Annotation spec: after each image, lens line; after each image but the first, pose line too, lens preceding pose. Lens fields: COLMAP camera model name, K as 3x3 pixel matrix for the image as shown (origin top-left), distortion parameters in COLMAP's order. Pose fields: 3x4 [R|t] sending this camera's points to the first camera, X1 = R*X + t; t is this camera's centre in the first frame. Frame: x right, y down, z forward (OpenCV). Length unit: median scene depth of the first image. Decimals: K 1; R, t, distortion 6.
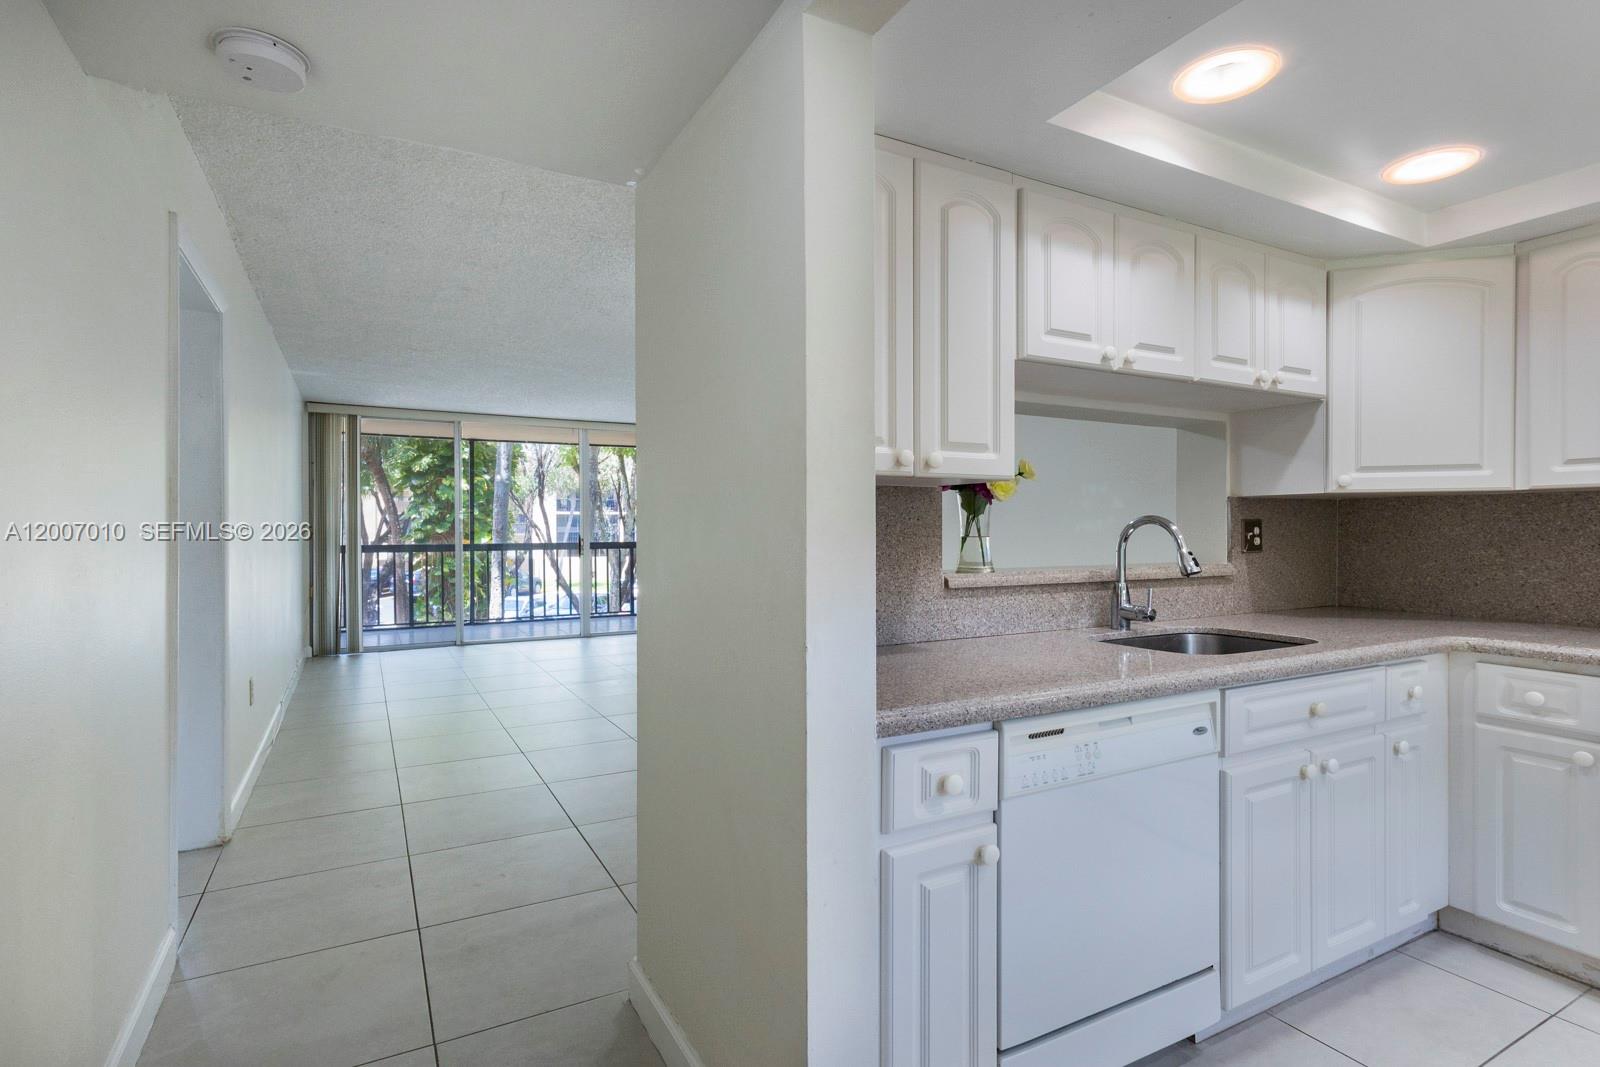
lens RADIAL K [[789.8, 0, 797.3], [0, 789.8, 550.2], [0, 0, 1]] dist [-0.002257, -0.000164]
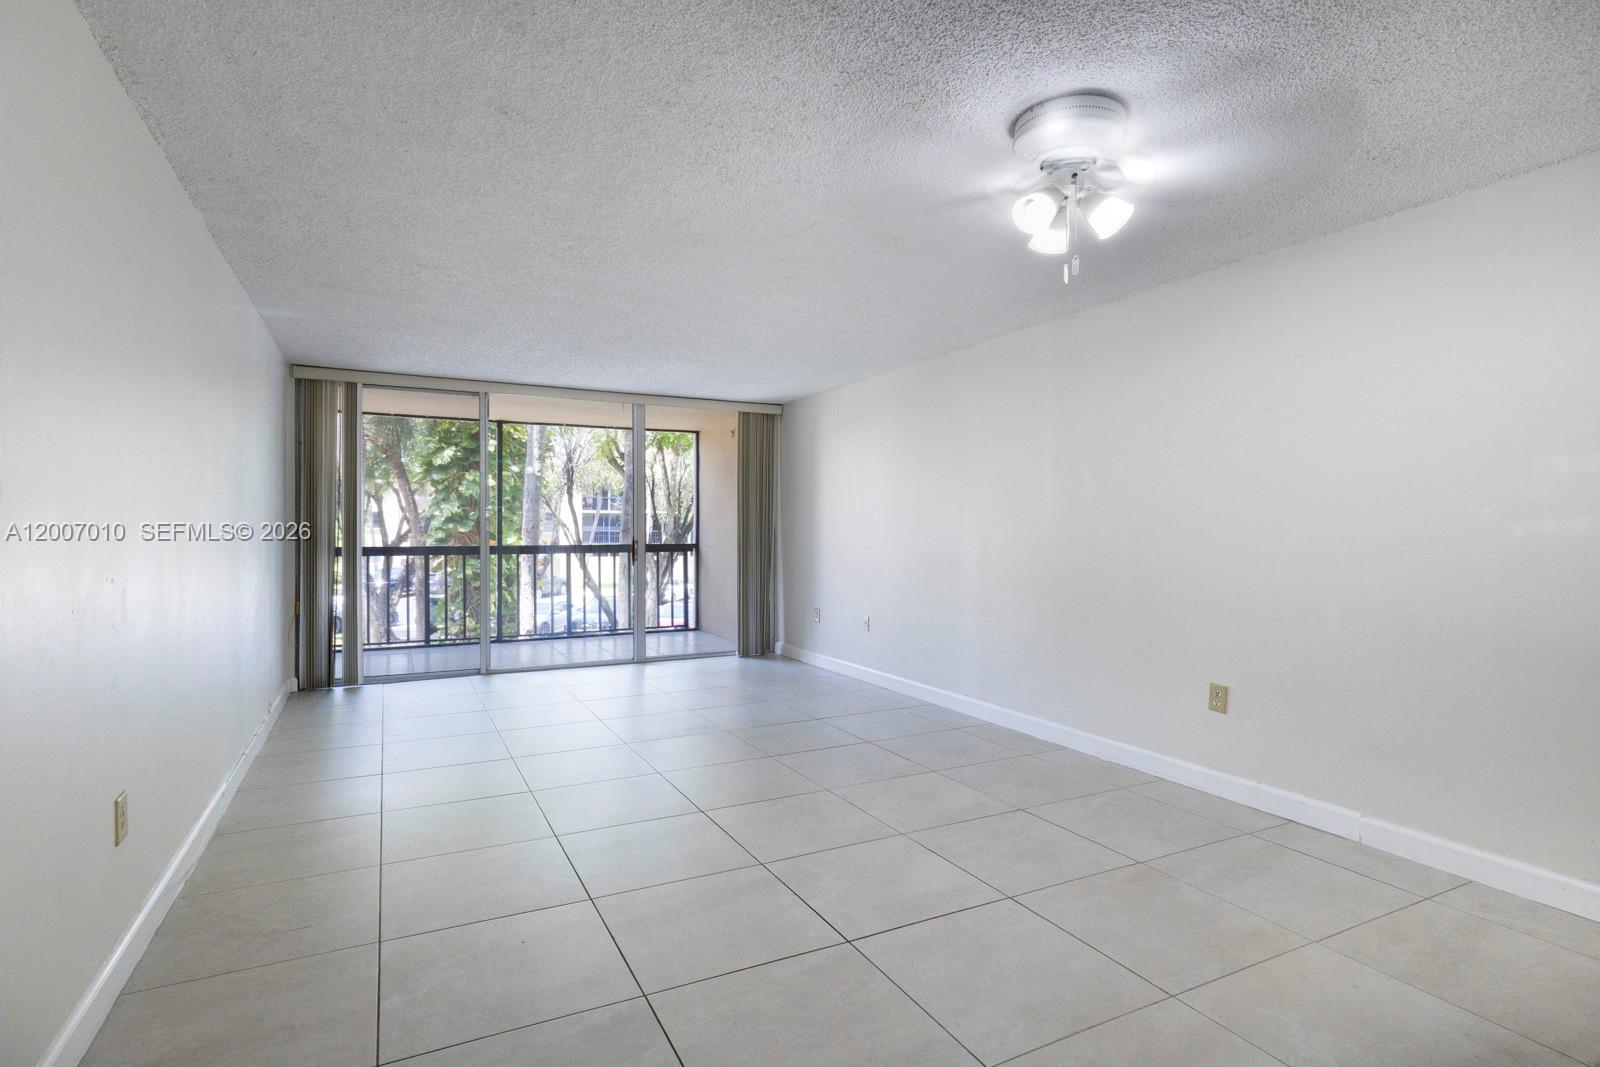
lens RADIAL K [[769.2, 0, 804.7], [0, 769.2, 539.1], [0, 0, 1]] dist [-0.003702, 0.002555]
pose [[0.999971, 0.001176, -0.007589, -0.055696], [-0.001271, 0.999920, -0.012581, -0.003332], [0.007573, 0.012591, 0.999892, 0.126050]]
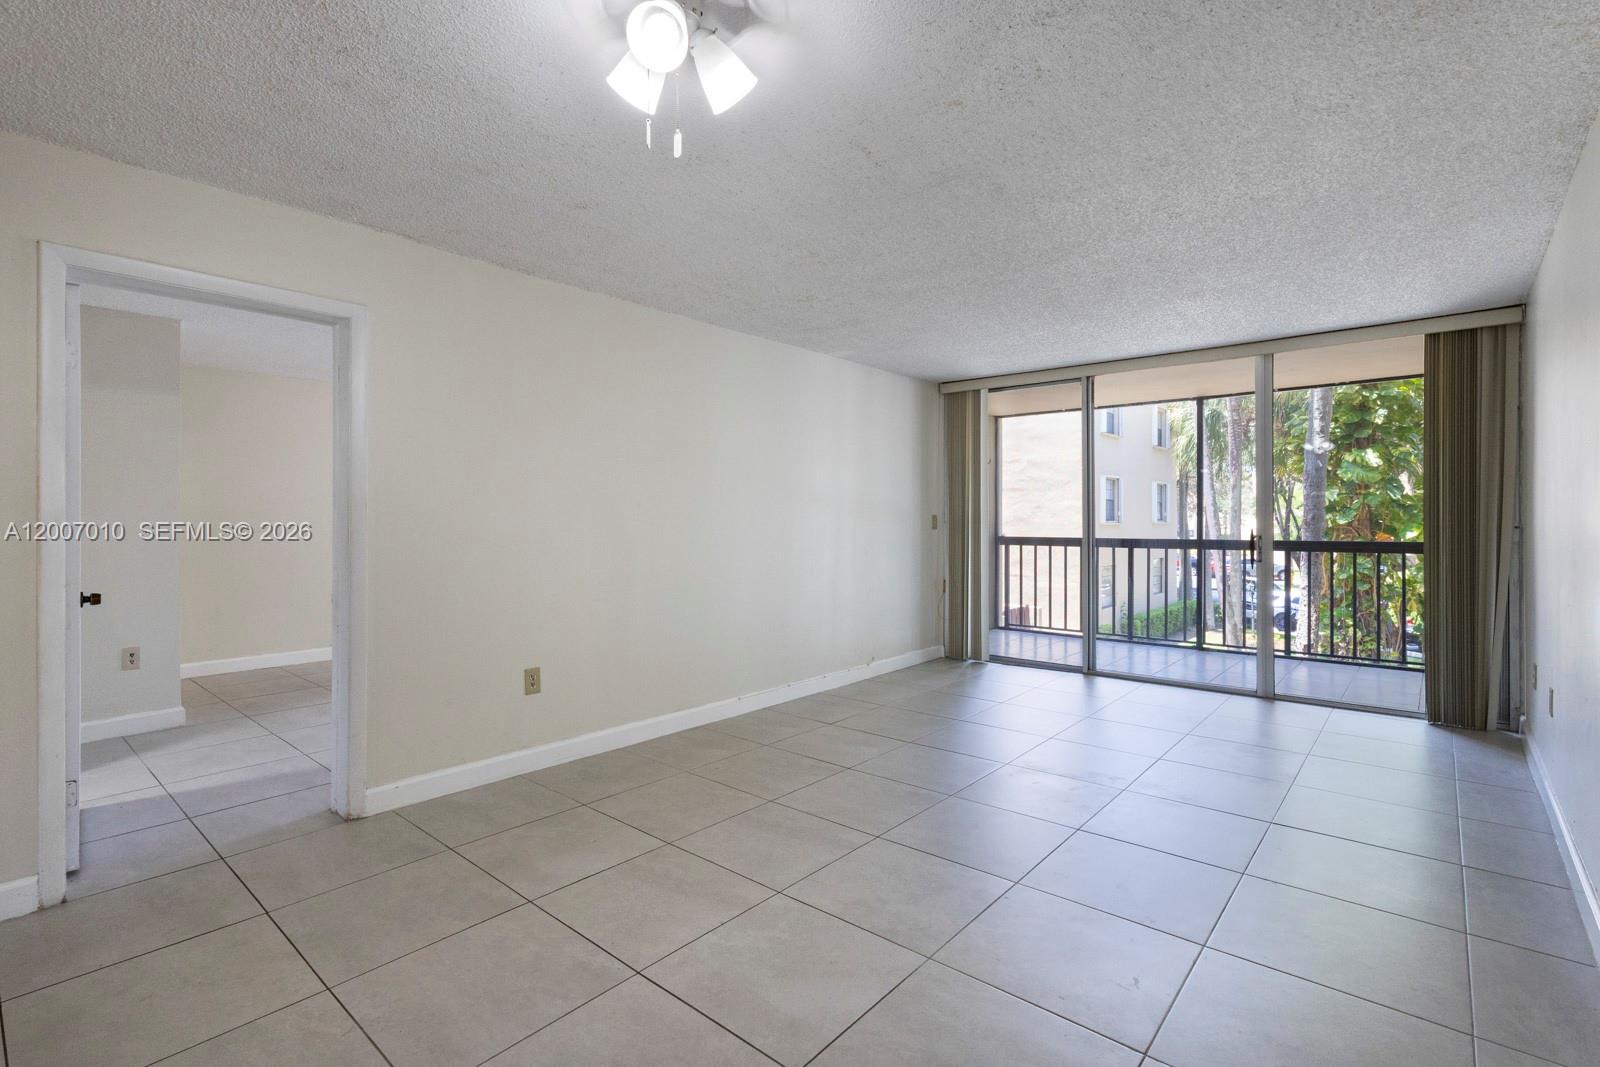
lens RADIAL K [[789.8, 0, 766.7], [0, 789.8, 522.6], [0, 0, 1]] dist [-0.002257, -0.000164]
pose [[0.343513, 0.002265, -0.939145, 0.097199], [-0.023210, 0.999712, -0.006078, -0.006713], [0.938861, 0.023886, 0.343467, 0.253164]]
